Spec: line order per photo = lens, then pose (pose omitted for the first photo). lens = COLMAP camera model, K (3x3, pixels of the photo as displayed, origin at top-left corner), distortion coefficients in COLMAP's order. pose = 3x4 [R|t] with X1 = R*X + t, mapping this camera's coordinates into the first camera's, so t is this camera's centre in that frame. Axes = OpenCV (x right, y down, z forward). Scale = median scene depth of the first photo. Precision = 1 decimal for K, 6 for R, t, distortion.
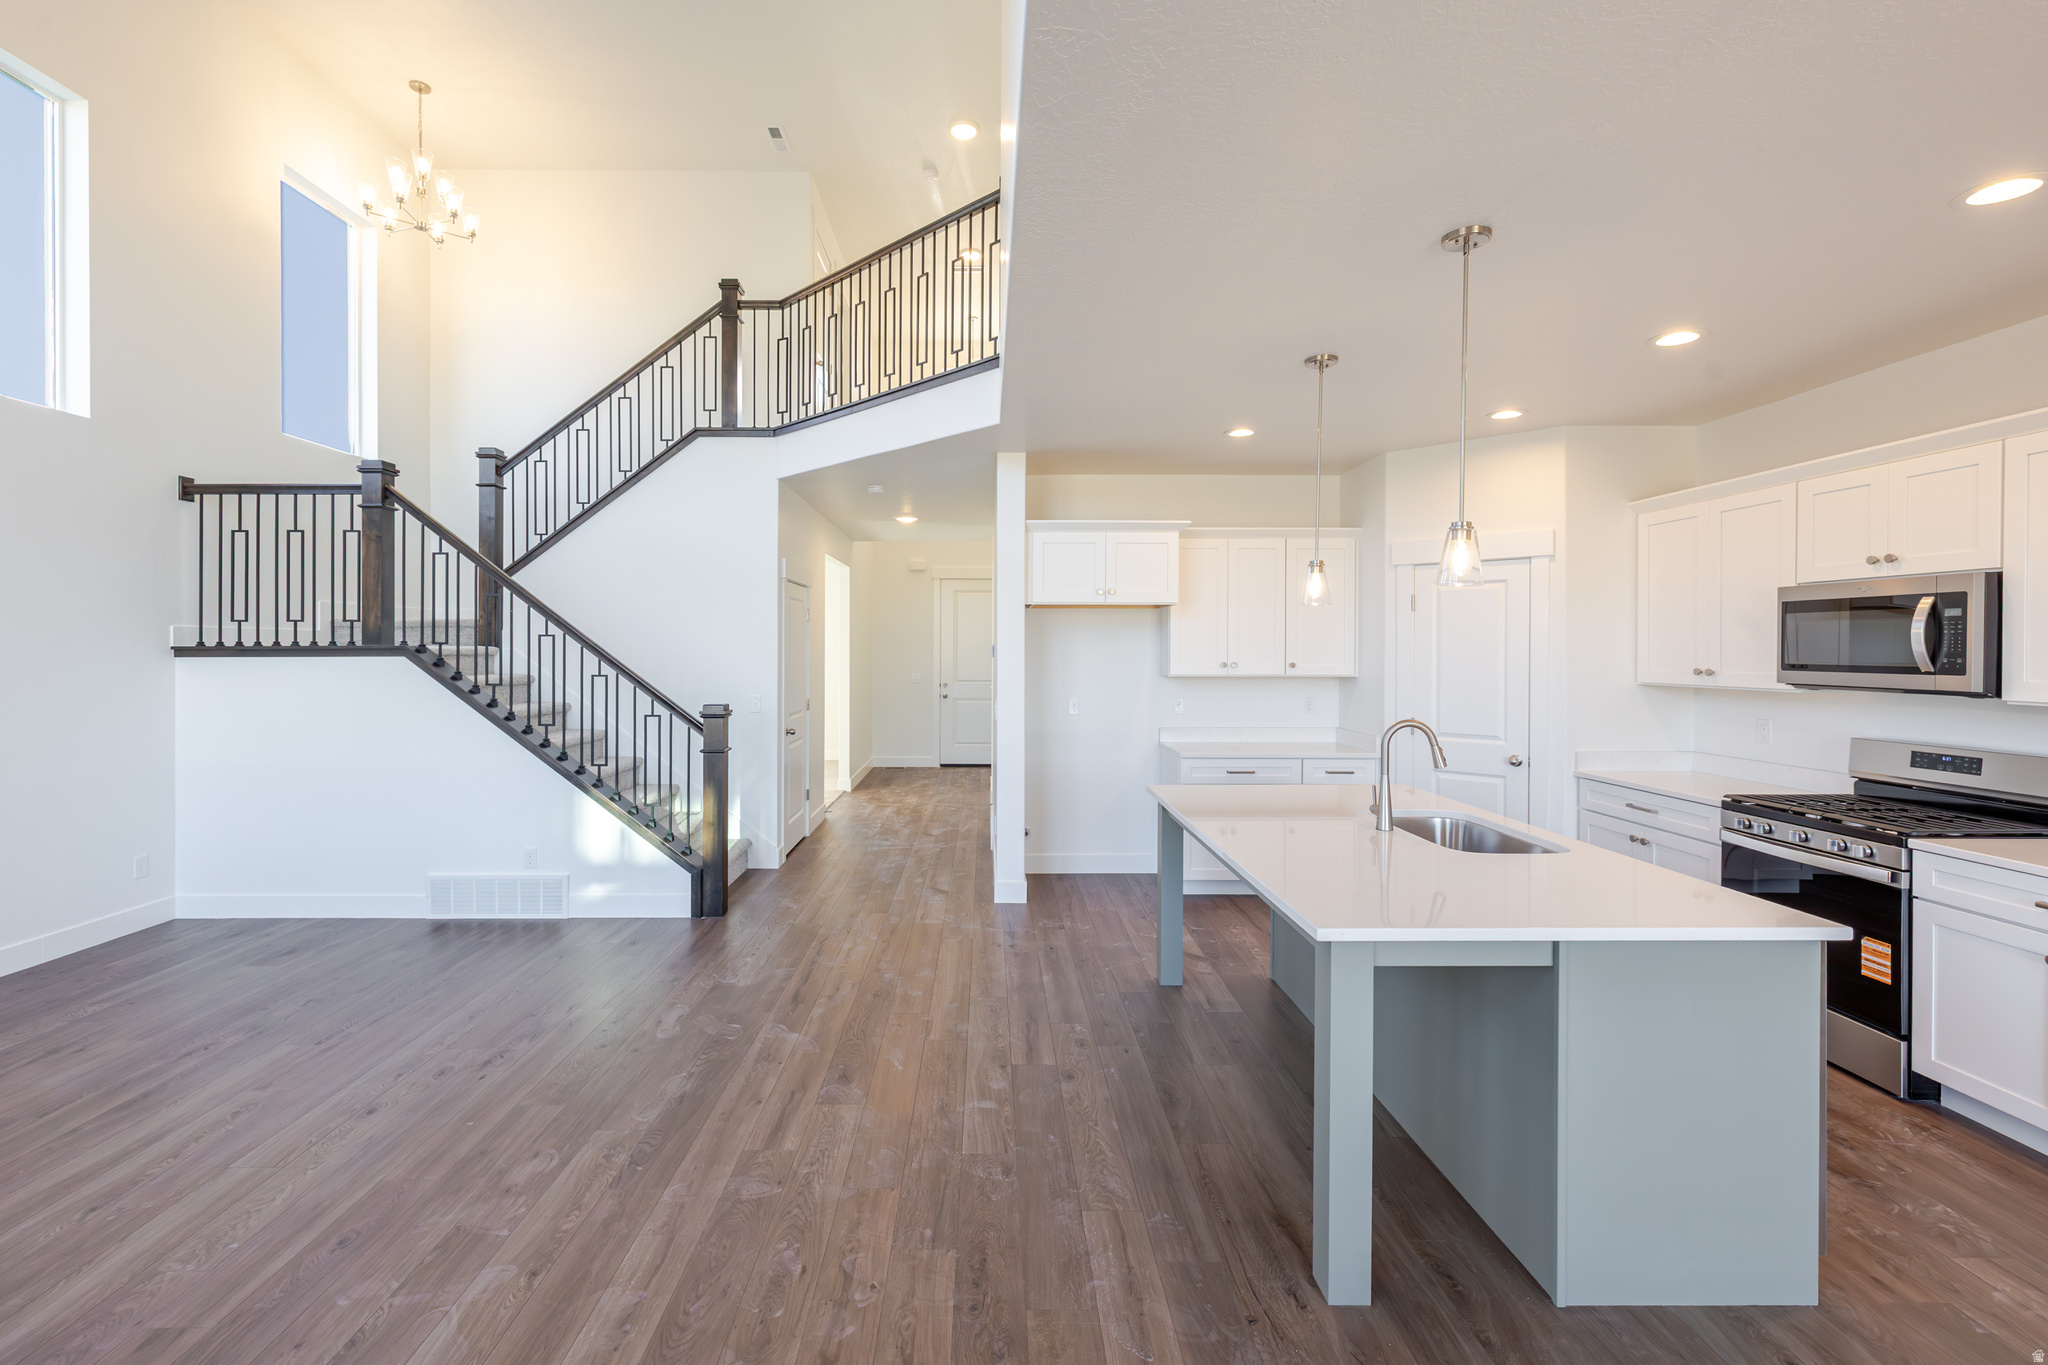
lens RADIAL K [[878.7, 0, 989.6], [0, 878.7, 657.8], [0, 0, 1]] dist [0.000085, 0.001283]
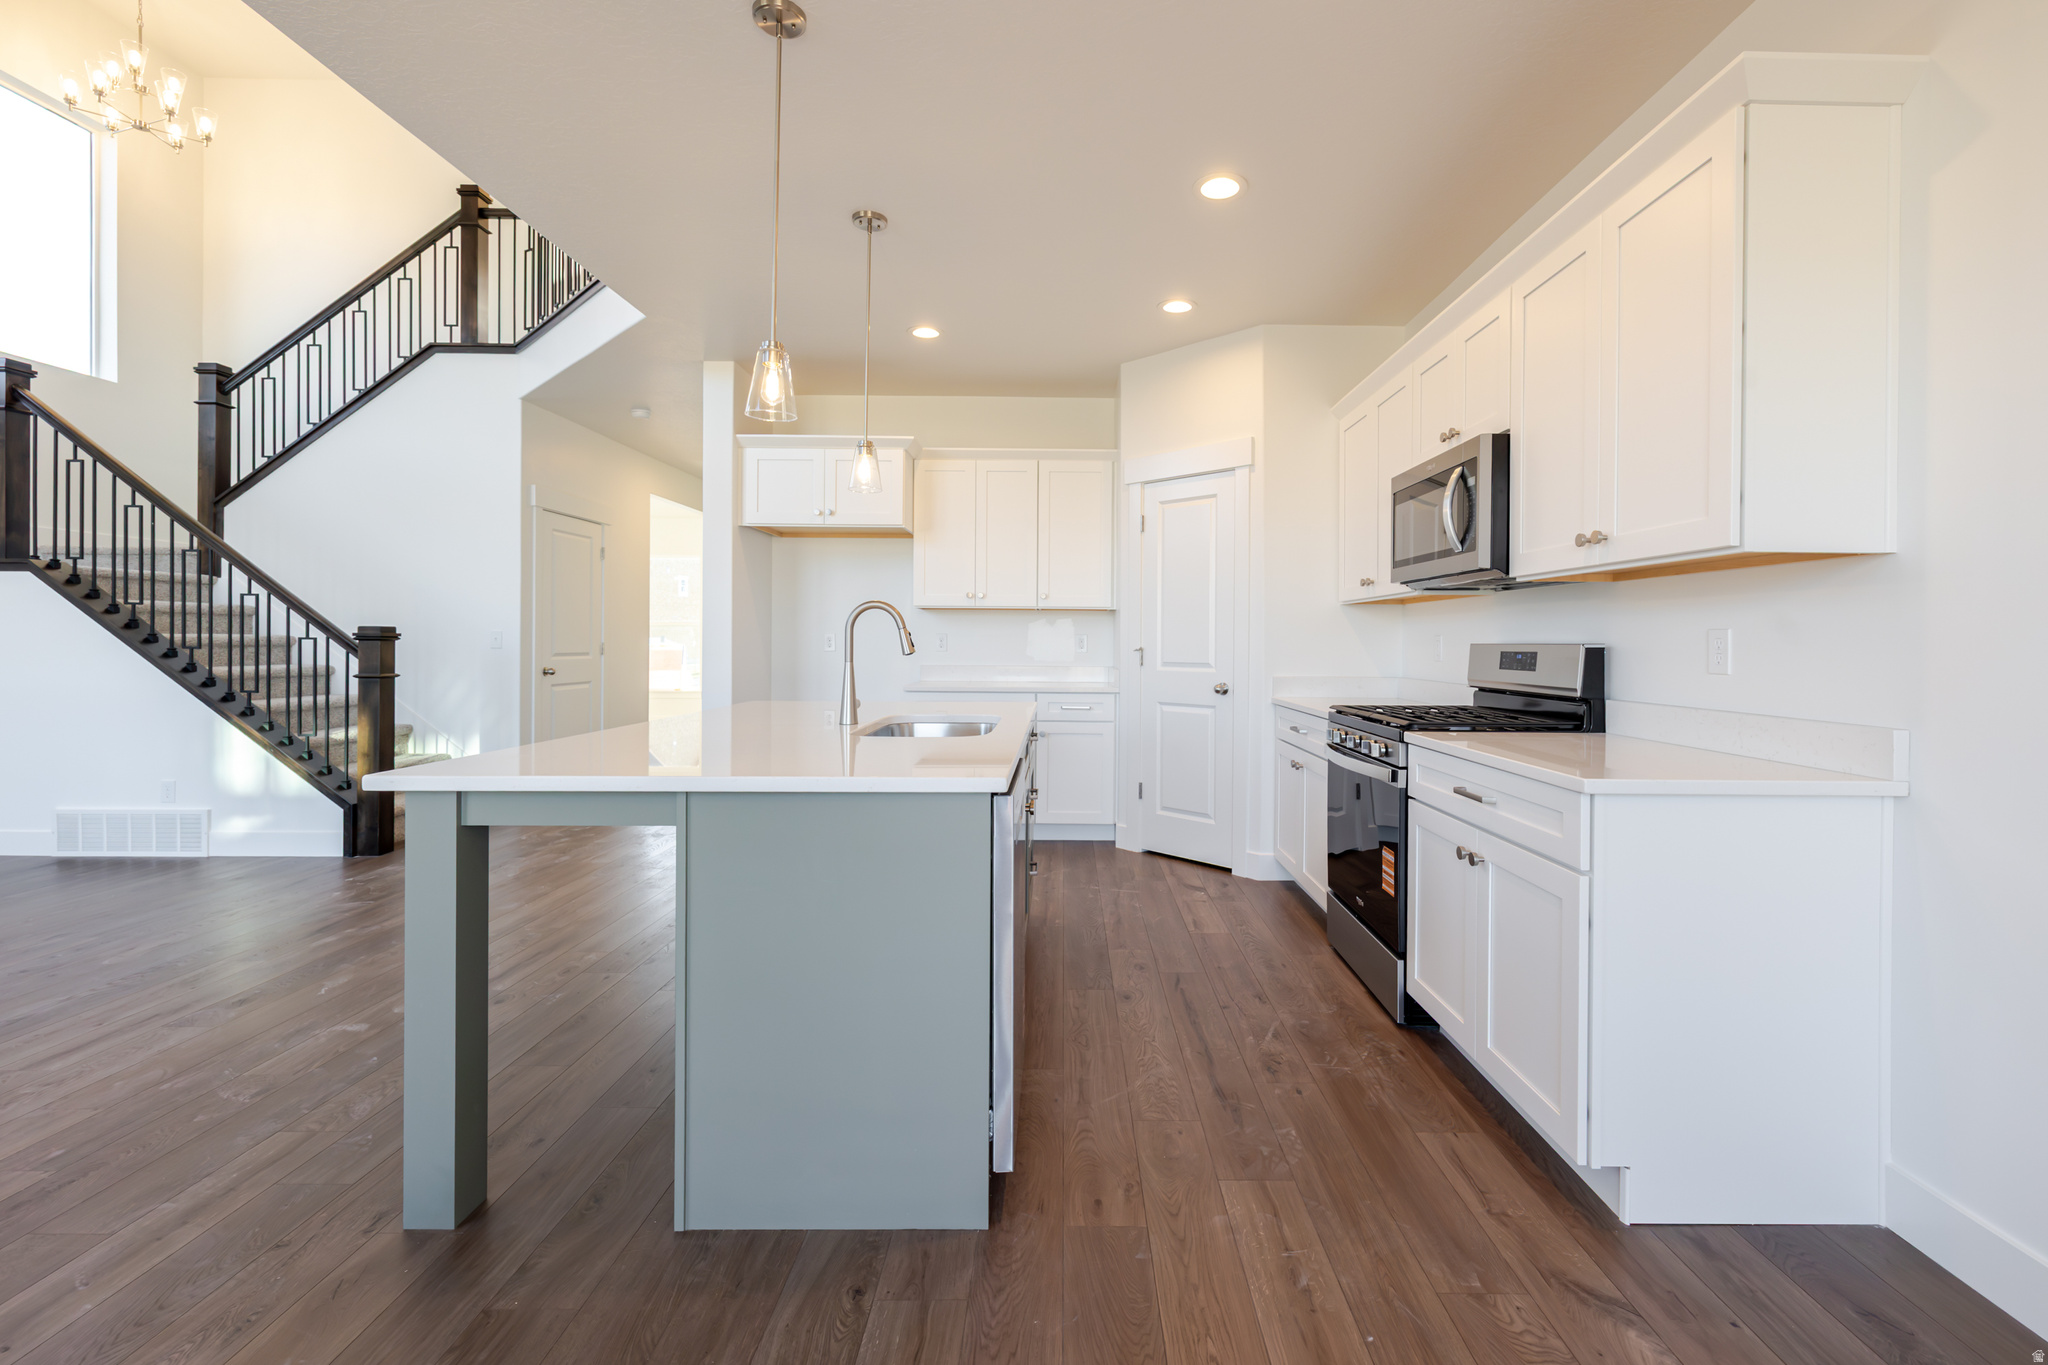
lens RADIAL K [[888.5, 0, 1070.3], [0, 888.5, 646.2], [0, 0, 1]] dist [0.001272, -0.000293]
pose [[0.999967, 0.005537, 0.005881, 0.540031], [-0.005513, 0.999977, -0.003936, 0.096181], [-0.005903, 0.003903, 0.999975, 0.078754]]
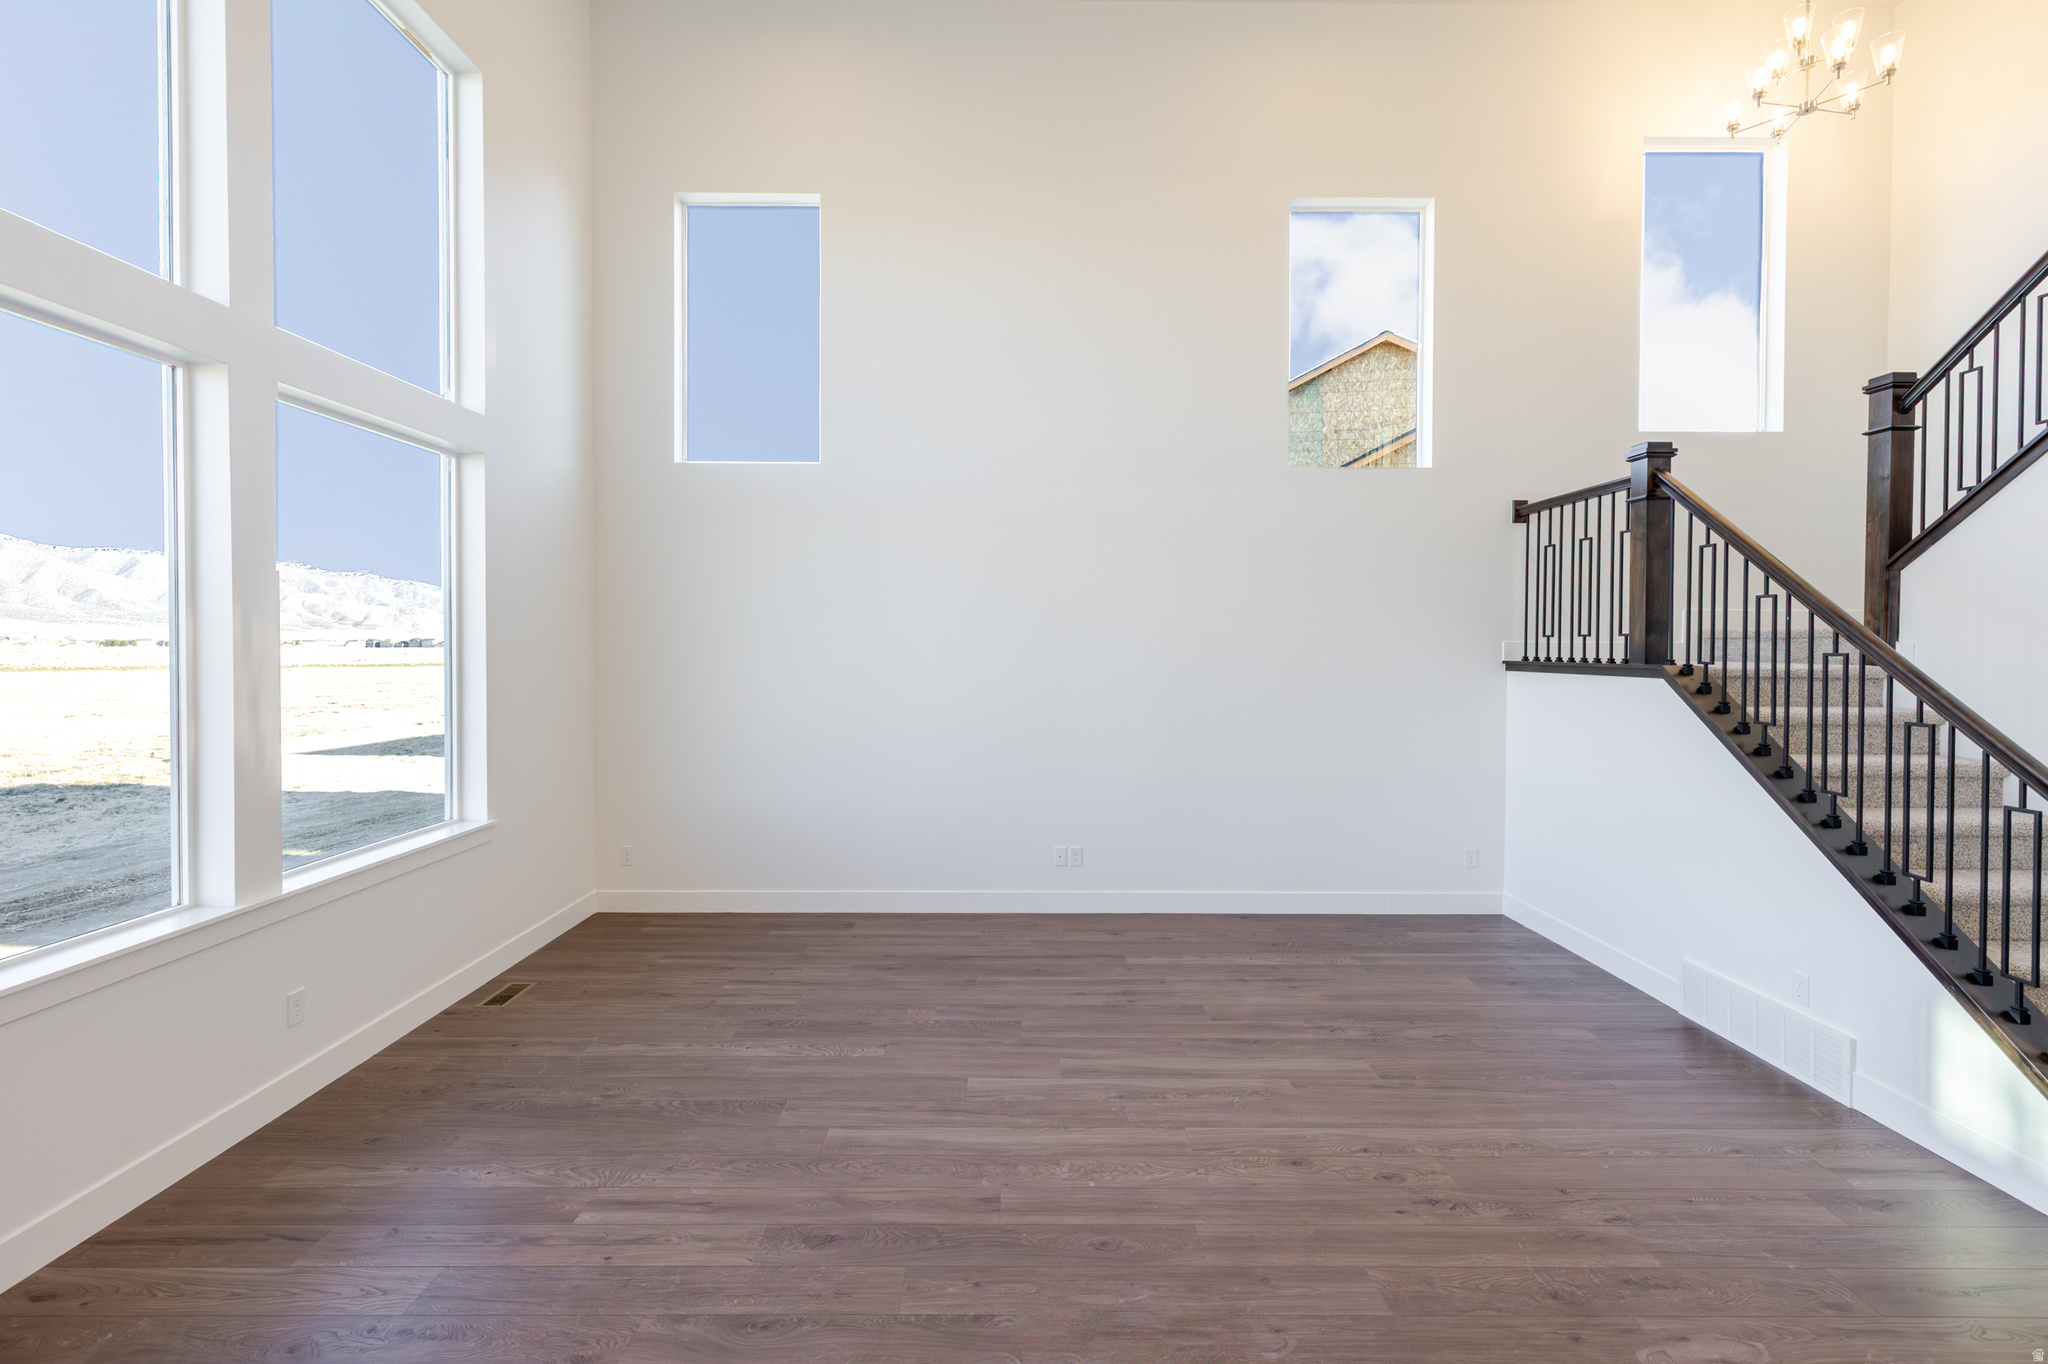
lens RADIAL K [[877.5, 0, 1020.5], [0, 877.5, 654.3], [0, 0, 1]] dist [0.000428, -0.000100]
pose [[0.001375, 0.012893, -0.999916, 0.181780], [-0.014536, 0.999811, 0.012872, -0.033238], [0.999893, 0.014517, 0.001562, 0.521947]]
